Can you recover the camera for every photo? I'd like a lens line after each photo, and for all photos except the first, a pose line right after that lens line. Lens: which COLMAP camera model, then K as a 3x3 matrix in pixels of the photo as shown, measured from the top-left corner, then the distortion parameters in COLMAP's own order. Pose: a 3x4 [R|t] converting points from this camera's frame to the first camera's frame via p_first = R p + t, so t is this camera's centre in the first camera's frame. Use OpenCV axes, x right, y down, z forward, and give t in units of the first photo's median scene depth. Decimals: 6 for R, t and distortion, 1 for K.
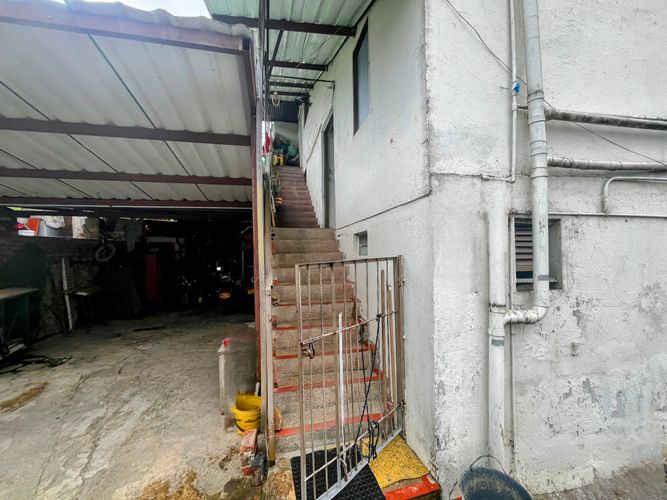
lens RADIAL K [[266.8, 0, 336.6], [0, 266.8, 250.8], [0, 0, 1]] dist [0.000001, 0.000599]
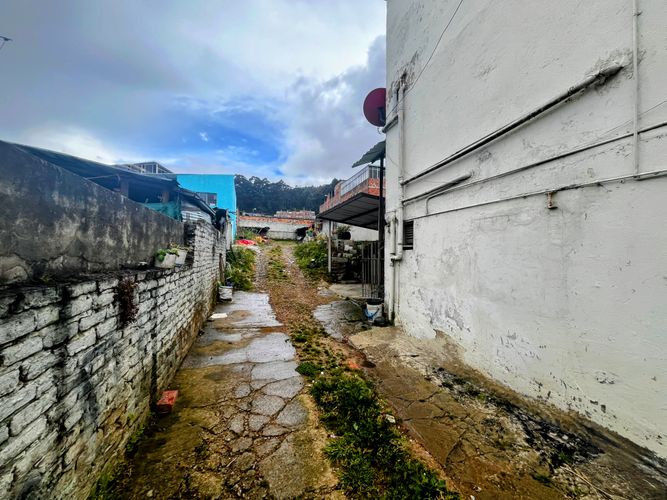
lens RADIAL K [[266.8, 0, 333.4], [0, 266.8, 252.5], [0, 0, 1]] dist [0.000001, 0.000599]
pose [[0.086040, 0.004419, -0.996282, 1.425814], [0.002132, 0.999987, 0.004620, 0.070353], [0.996289, -0.002522, 0.086030, 0.030361]]
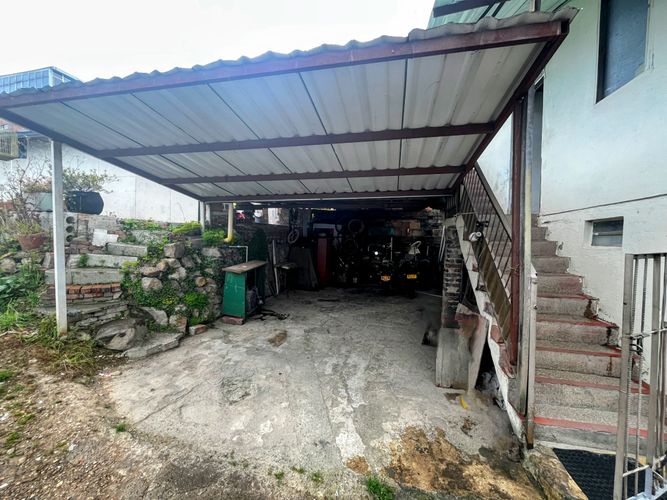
lens RADIAL K [[266.8, 0, 333.7], [0, 266.8, 249.8], [0, 0, 1]] dist [0.000001, 0.000599]
pose [[0.906826, 0.040319, -0.419571, -0.299939], [-0.021089, 0.998508, 0.050373, 0.004749], [0.420976, -0.036831, 0.906324, -0.124652]]
